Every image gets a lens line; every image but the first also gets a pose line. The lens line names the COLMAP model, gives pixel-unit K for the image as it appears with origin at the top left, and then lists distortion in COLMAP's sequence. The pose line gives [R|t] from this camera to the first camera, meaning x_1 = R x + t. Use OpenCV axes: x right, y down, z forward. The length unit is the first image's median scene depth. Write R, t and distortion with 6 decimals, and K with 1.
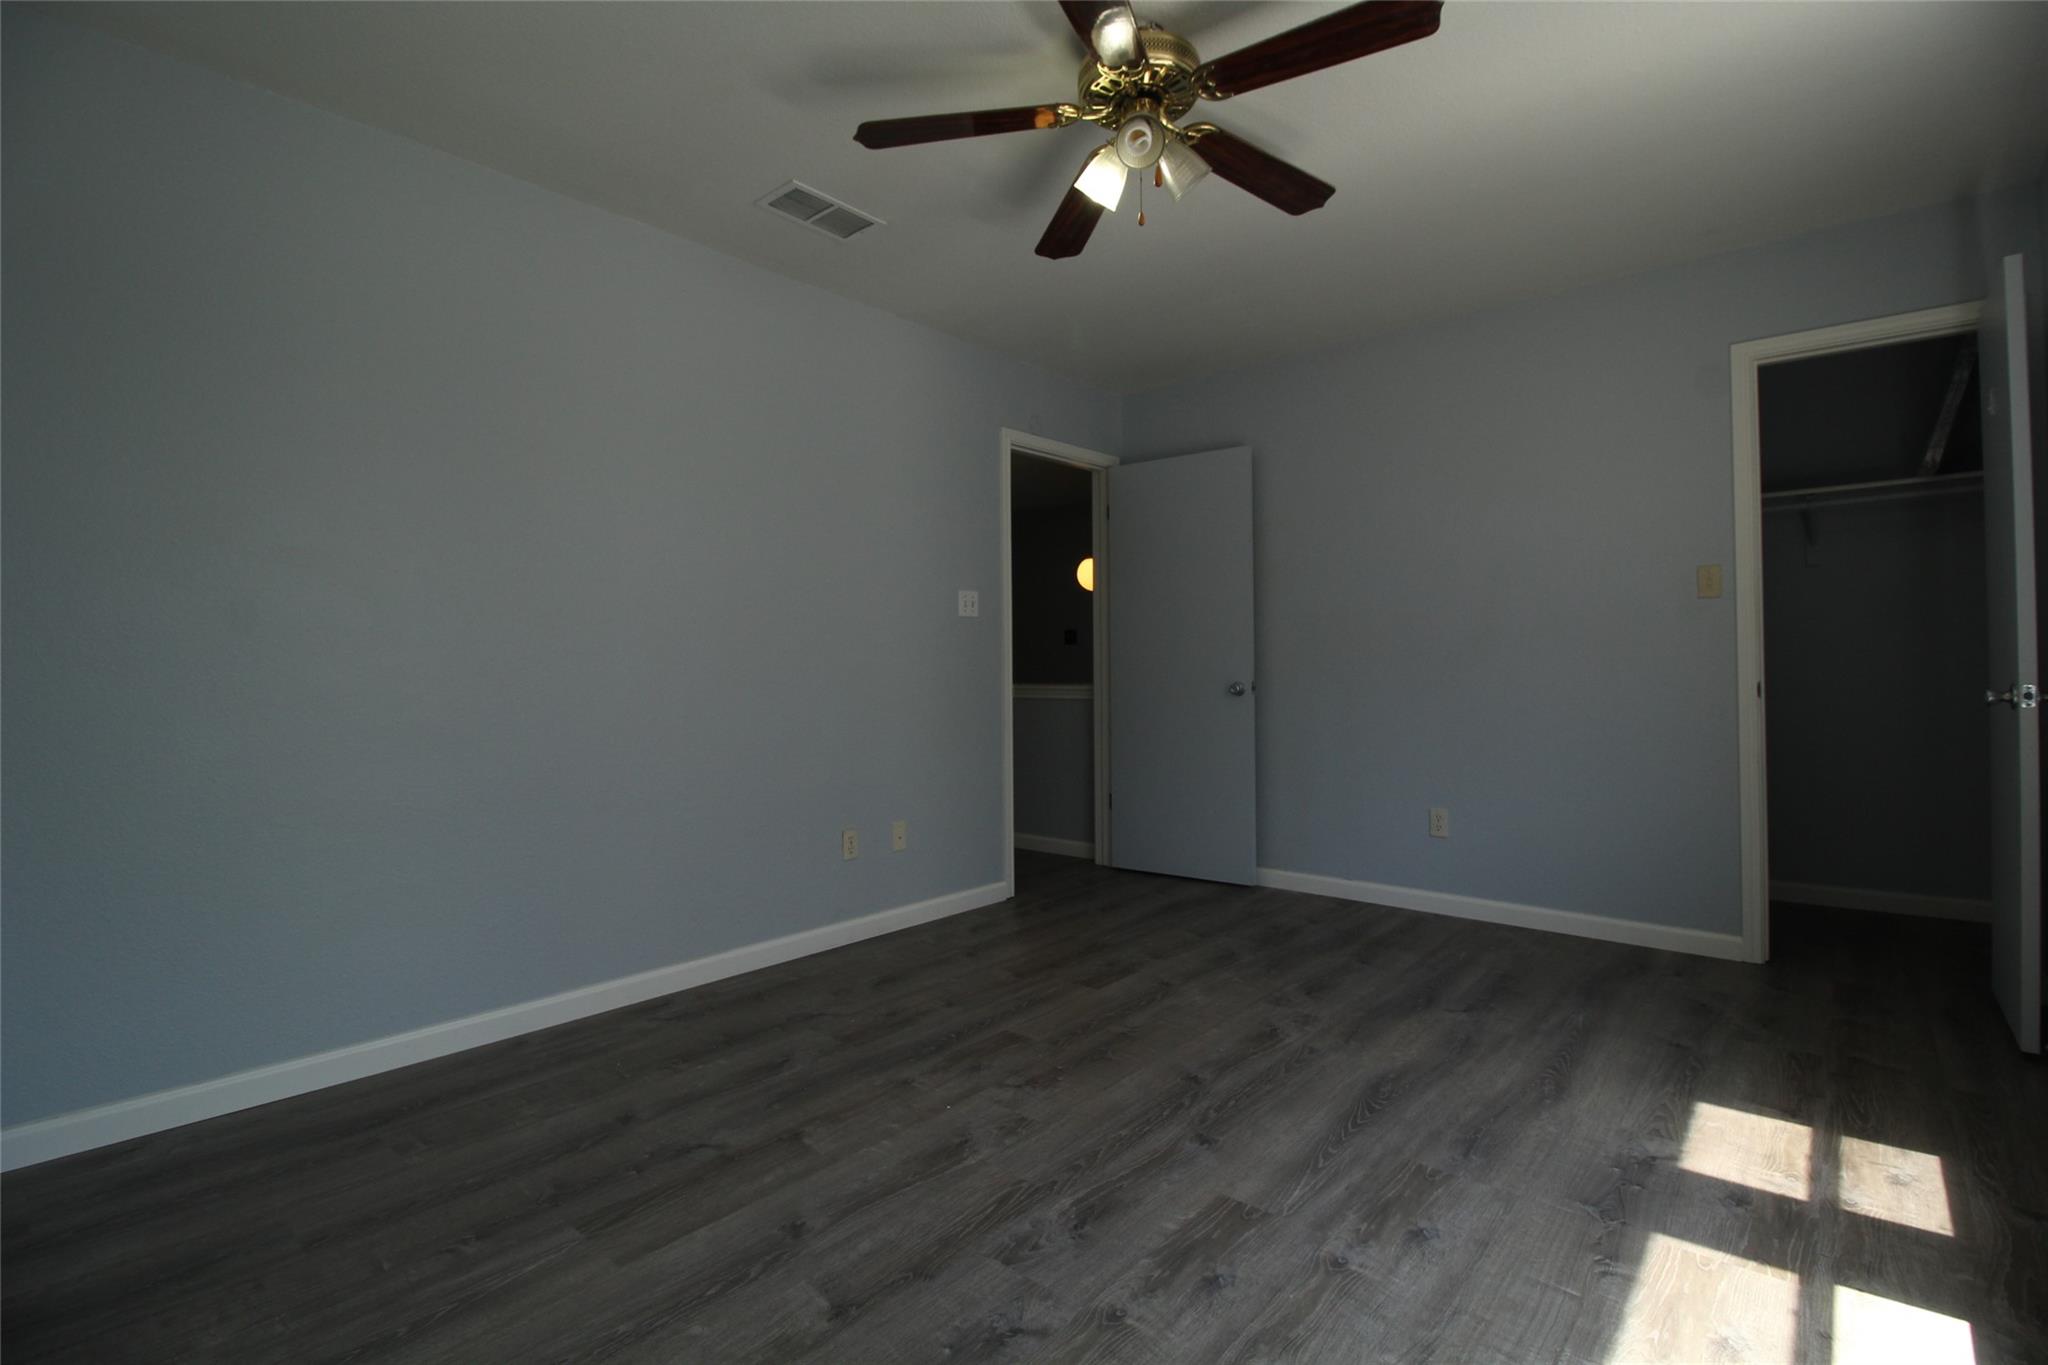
lens RADIAL K [[954.9, 0, 1030.0], [0, 954.9, 663.4], [0, 0, 1]] dist [-0.001177, -0.000413]
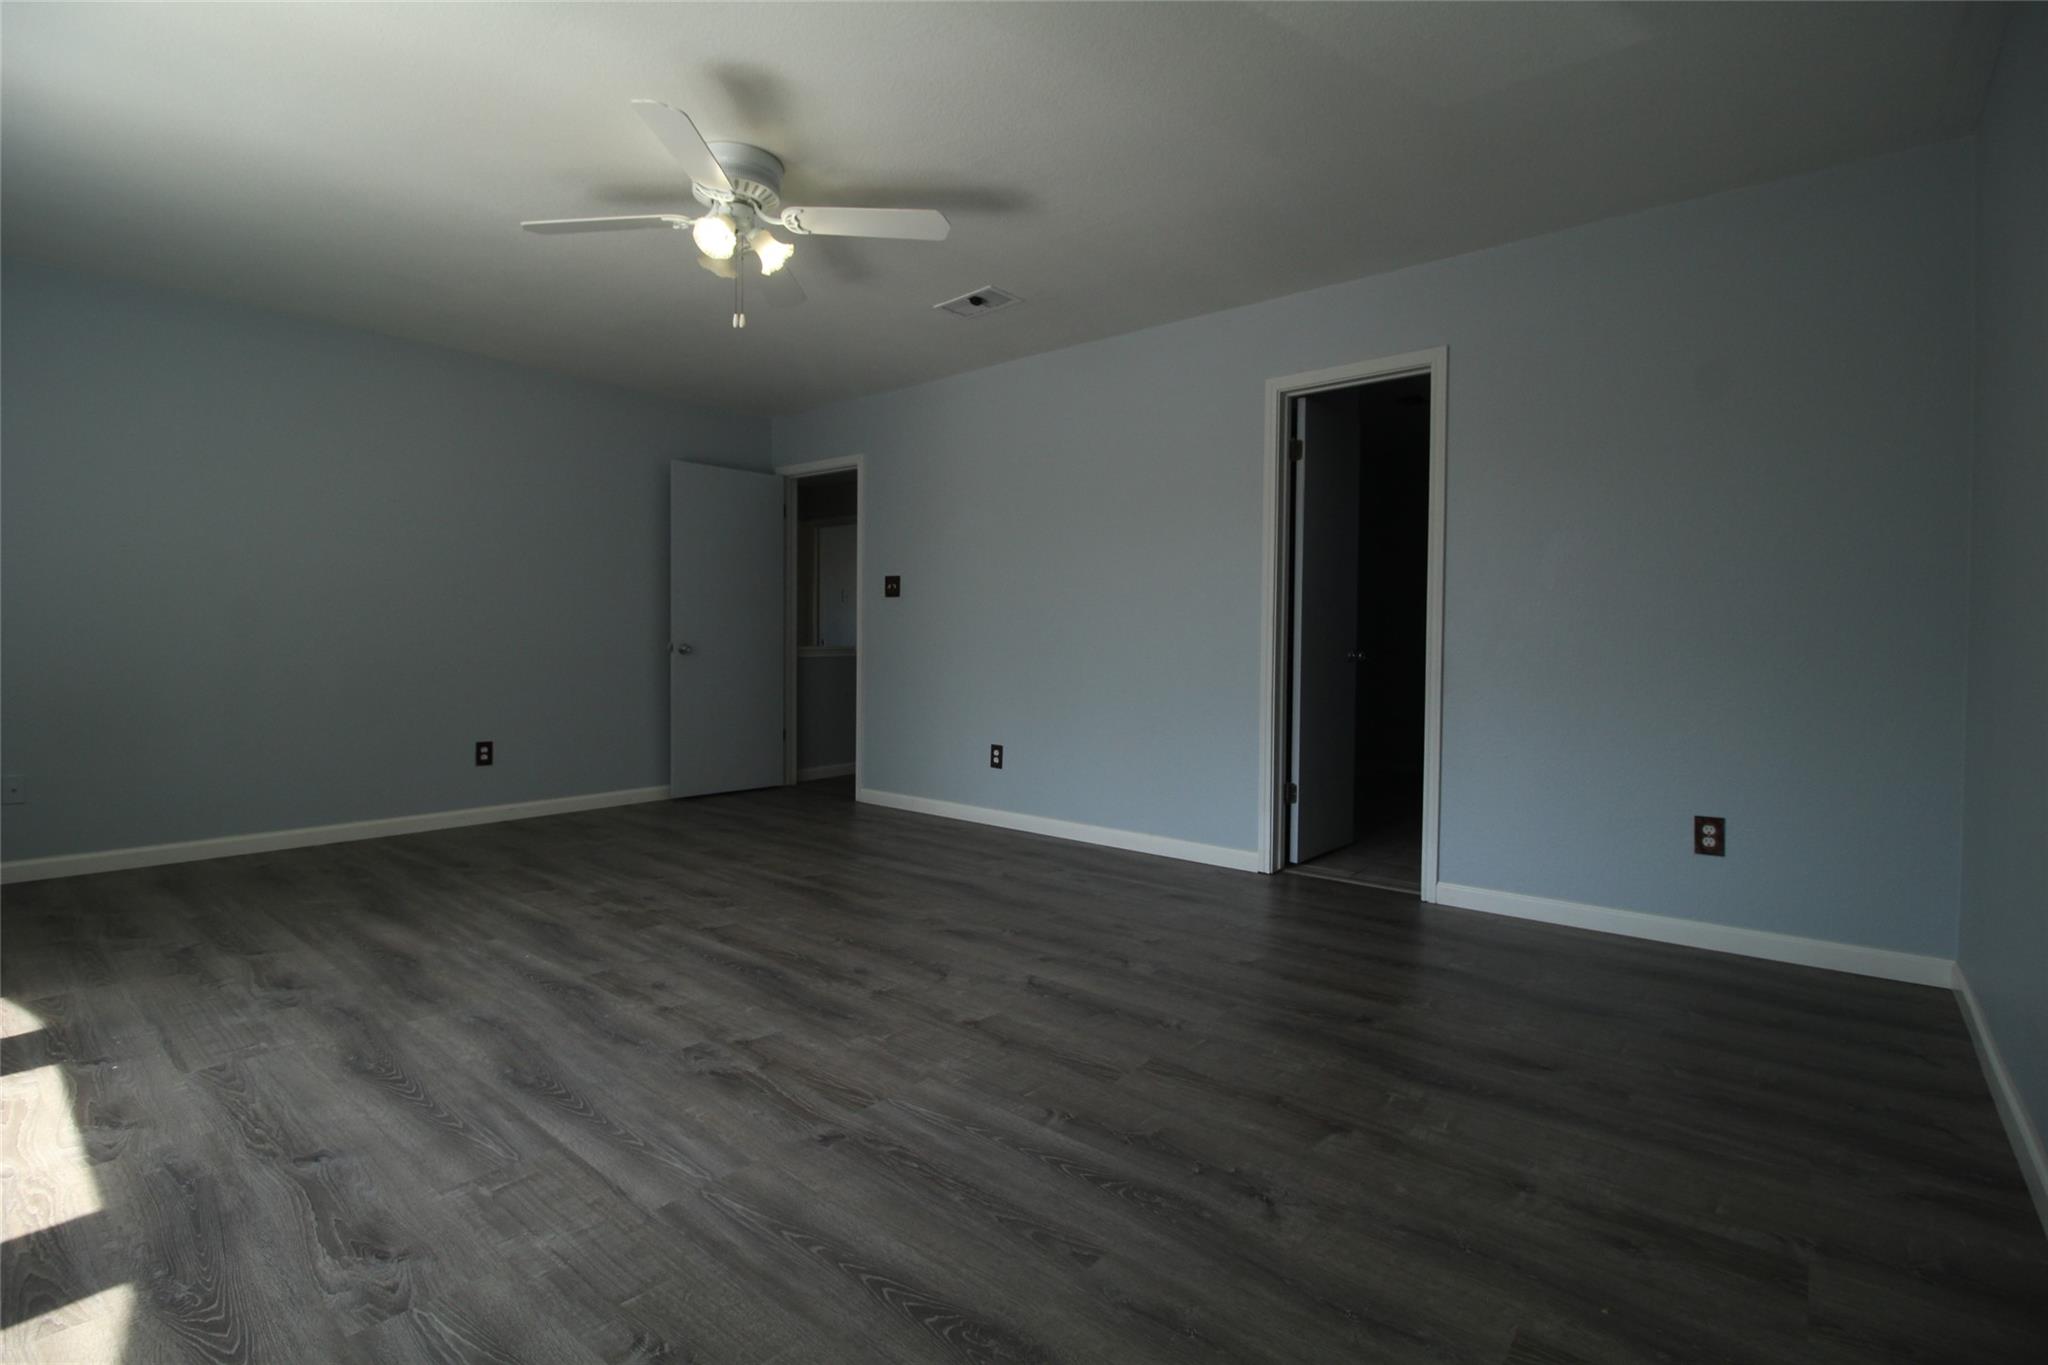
lens RADIAL K [[929.7, 0, 1027.3], [0, 929.7, 731.3], [0, 0, 1]] dist [-0.002053, -0.000382]
pose [[0.011494, 0.107826, -0.994103, 1.179763], [0.026960, 0.993774, 0.108102, 0.009697], [0.999570, -0.028043, 0.008515, 1.346962]]
